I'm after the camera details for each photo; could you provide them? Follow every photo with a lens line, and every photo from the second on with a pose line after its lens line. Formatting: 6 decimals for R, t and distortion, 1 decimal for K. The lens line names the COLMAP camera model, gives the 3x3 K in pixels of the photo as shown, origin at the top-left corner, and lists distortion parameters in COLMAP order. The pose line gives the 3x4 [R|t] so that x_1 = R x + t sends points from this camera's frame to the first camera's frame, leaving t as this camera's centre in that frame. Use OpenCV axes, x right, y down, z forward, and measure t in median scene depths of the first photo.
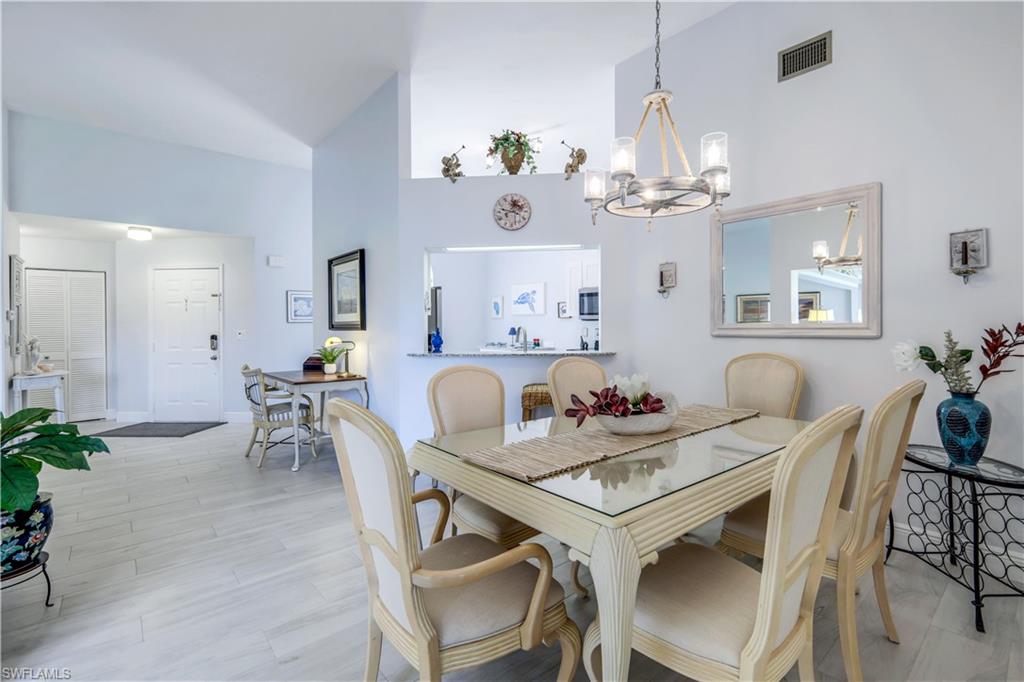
lens RADIAL K [[458.2, 0, 526.7], [0, 458.2, 324.6], [0, 0, 1]] dist [0.002878, -0.000232]
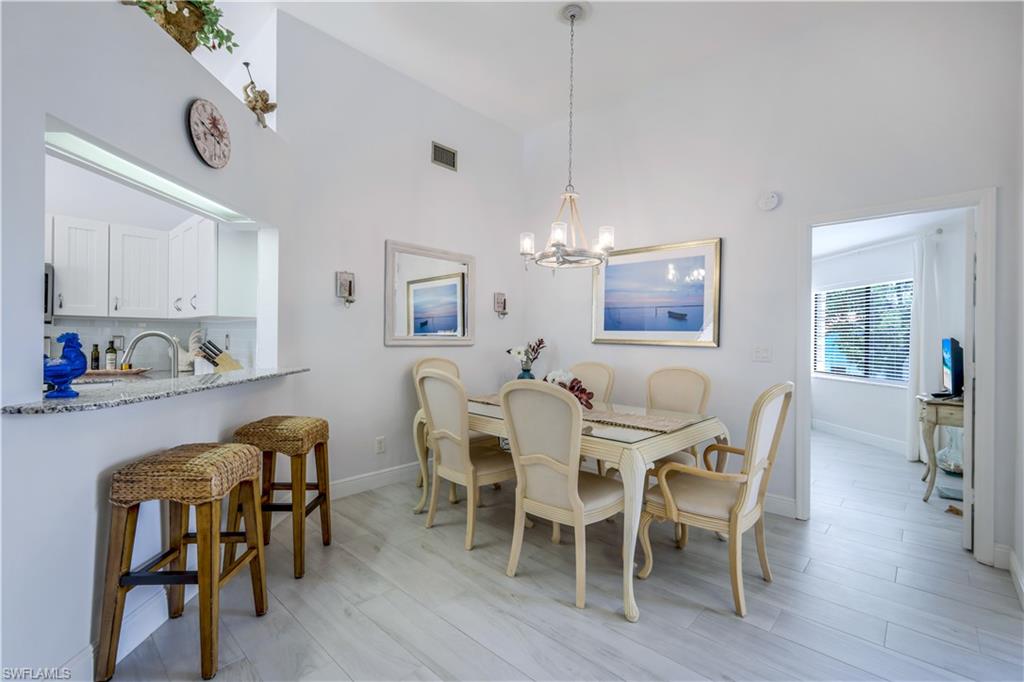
lens RADIAL K [[458.2, 0, 512.8], [0, 458.2, 338.8], [0, 0, 1]] dist [0.002878, -0.000232]
pose [[-0.104478, 0.006036, 0.994509, -0.379609], [-0.014778, 0.999862, -0.007621, 0.005884], [-0.994417, -0.015494, -0.104374, 0.399249]]
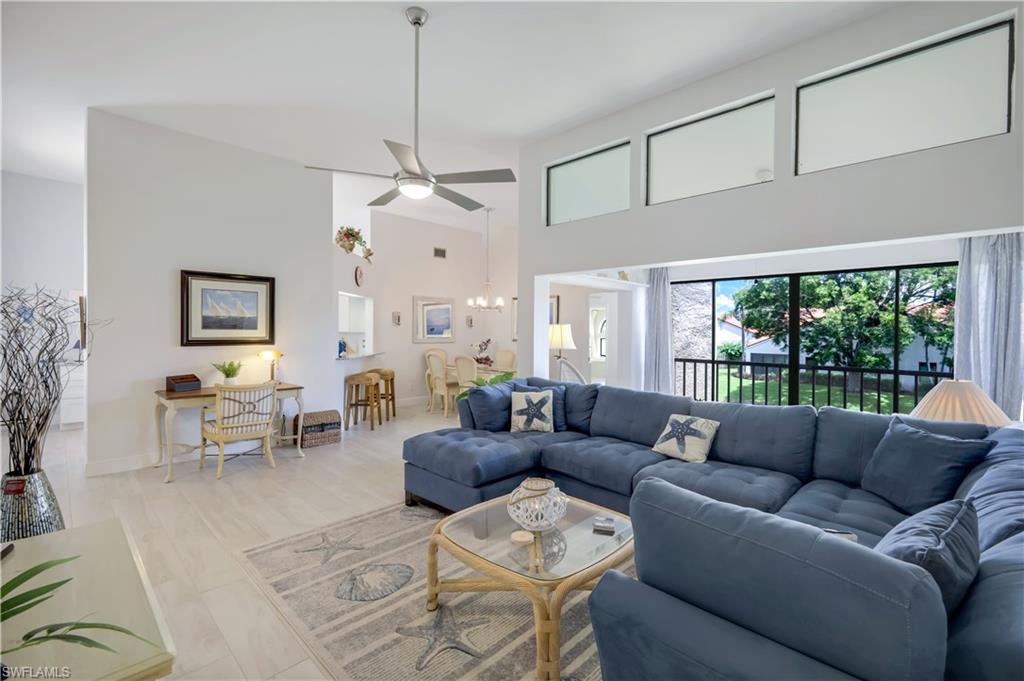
lens RADIAL K [[458.2, 0, 511.5], [0, 458.2, 337.1], [0, 0, 1]] dist [0.002878, -0.000232]
pose [[-0.068256, -0.008144, 0.997635, -1.097219], [-0.012364, 0.999897, 0.007317, -0.016528], [-0.997591, -0.011835, -0.068350, 0.310457]]
